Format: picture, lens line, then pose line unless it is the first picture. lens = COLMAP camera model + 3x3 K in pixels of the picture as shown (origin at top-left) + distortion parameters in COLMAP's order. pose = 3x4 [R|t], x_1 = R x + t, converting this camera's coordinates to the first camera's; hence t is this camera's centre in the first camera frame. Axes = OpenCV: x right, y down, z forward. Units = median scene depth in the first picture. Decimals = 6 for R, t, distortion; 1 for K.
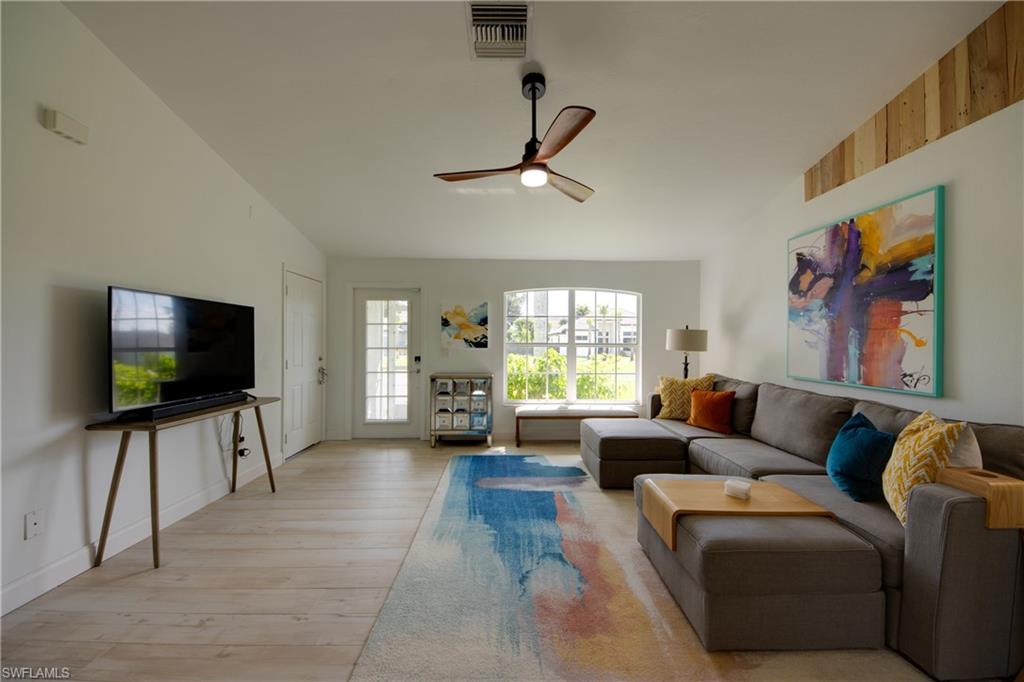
lens RADIAL K [[386.3, 0, 512.0], [0, 386.3, 341.0], [0, 0, 1]] dist [0.013223, -0.018271]
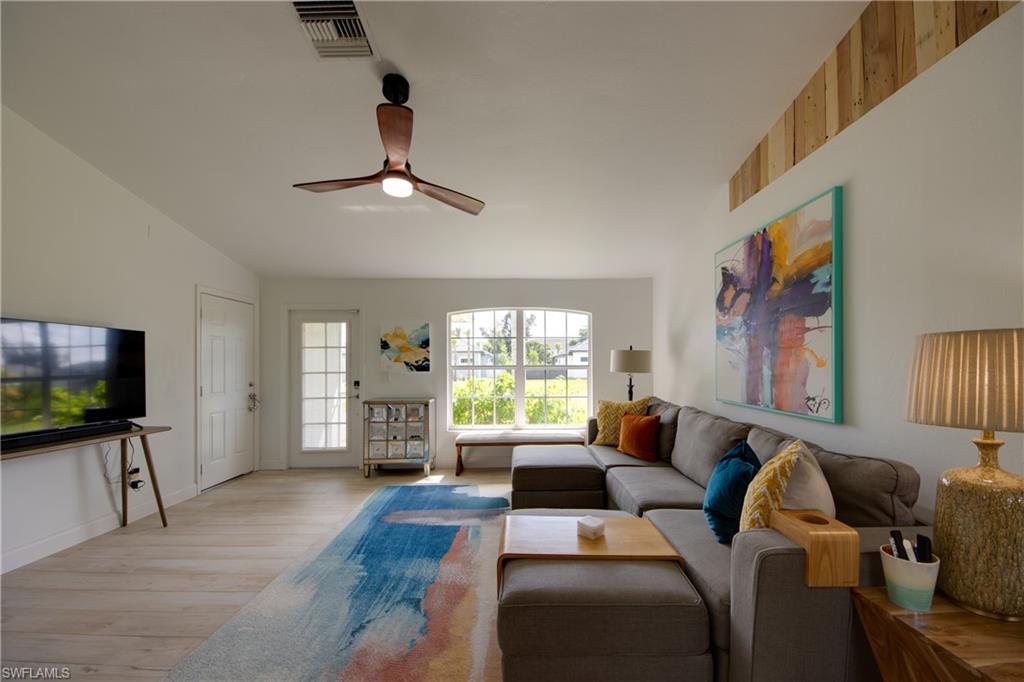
lens RADIAL K [[390.7, 0, 523.1], [0, 390.7, 359.7], [0, 0, 1]] dist [0.019762, -0.023621]
pose [[0.999947, -0.009247, -0.004462, 0.295693], [0.009206, 0.999917, -0.009022, -0.000119], [0.004545, 0.008981, 0.999949, 0.061540]]
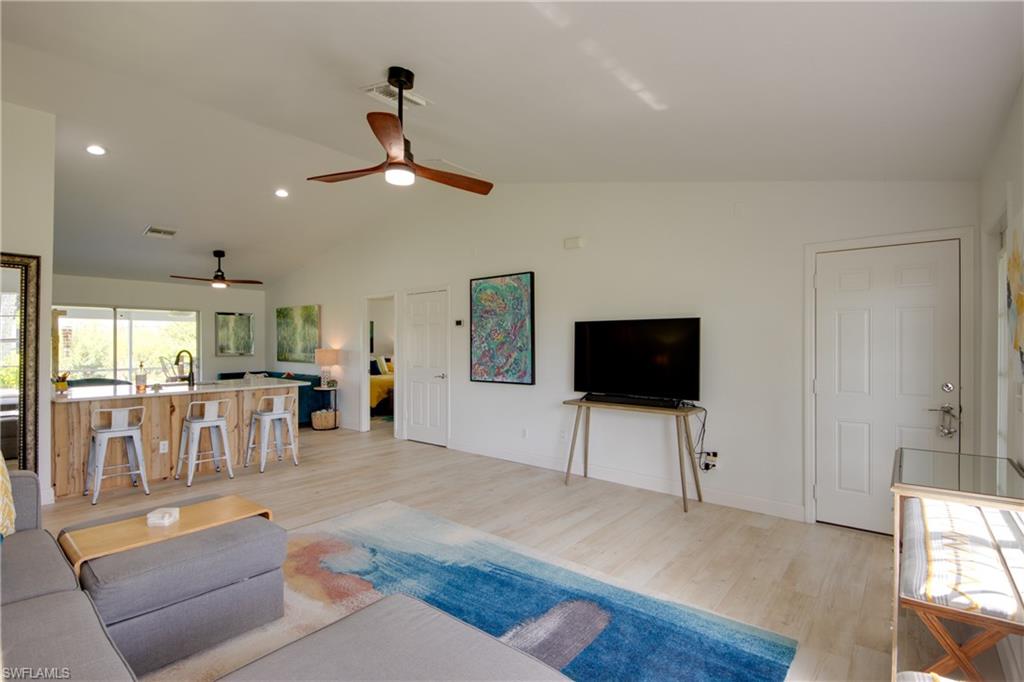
lens RADIAL K [[480.8, 0, 516.9], [0, 480.8, 347.6], [0, 0, 1]] dist [-0.003756, -0.001715]
pose [[-0.645652, -0.000545, -0.763632, 0.620749], [0.000488, 0.999999, -0.001126, -0.012583], [0.763632, -0.001100, -0.645651, 1.623907]]
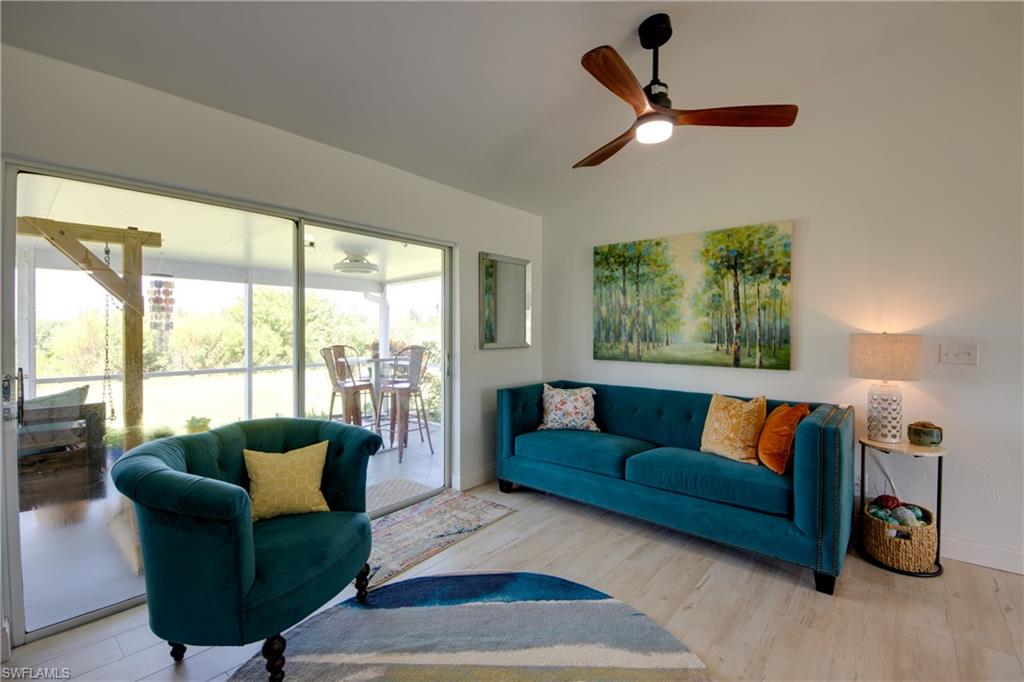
lens RADIAL K [[447.1, 0, 515.8], [0, 447.1, 336.5], [0, 0, 1]] dist [0.020807, -0.000566]
pose [[-0.663312, 0.000526, -0.748343, 0.427234], [-0.002575, 0.999992, 0.002985, -0.002722], [0.748339, 0.003907, -0.663305, -0.829842]]
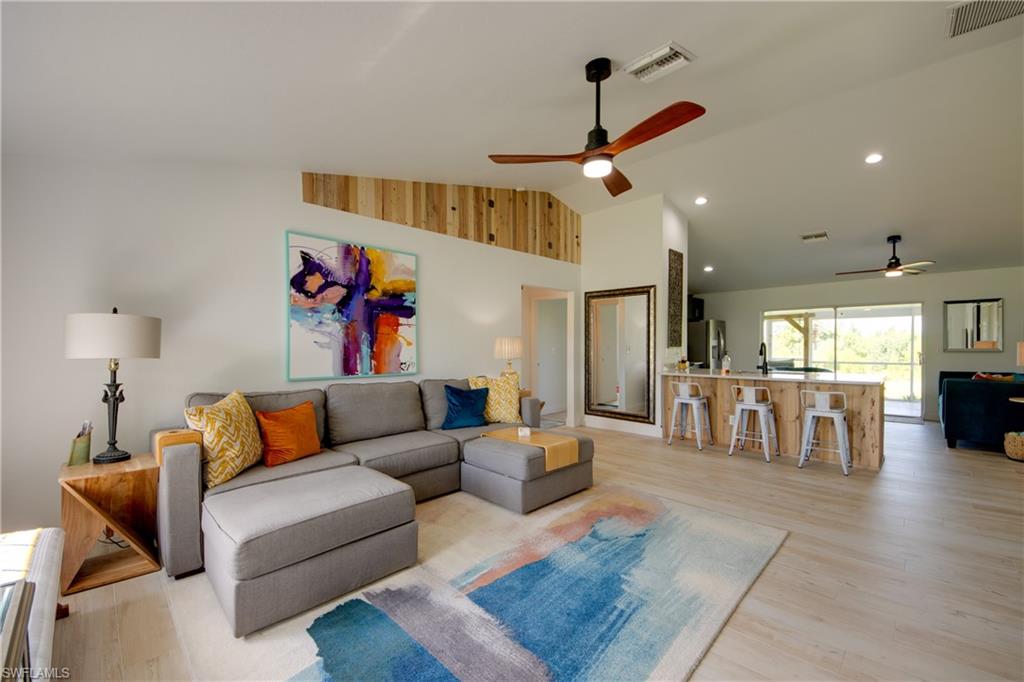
lens RADIAL K [[418.8, 0, 511.3], [0, 418.8, 346.9], [0, 0, 1]] dist [0.017651, -0.000359]
pose [[-0.700887, -0.007871, 0.713229, -0.446263], [-0.004228, 0.999967, 0.006880, 0.004410], [-0.713260, 0.001807, -0.700897, 1.566907]]
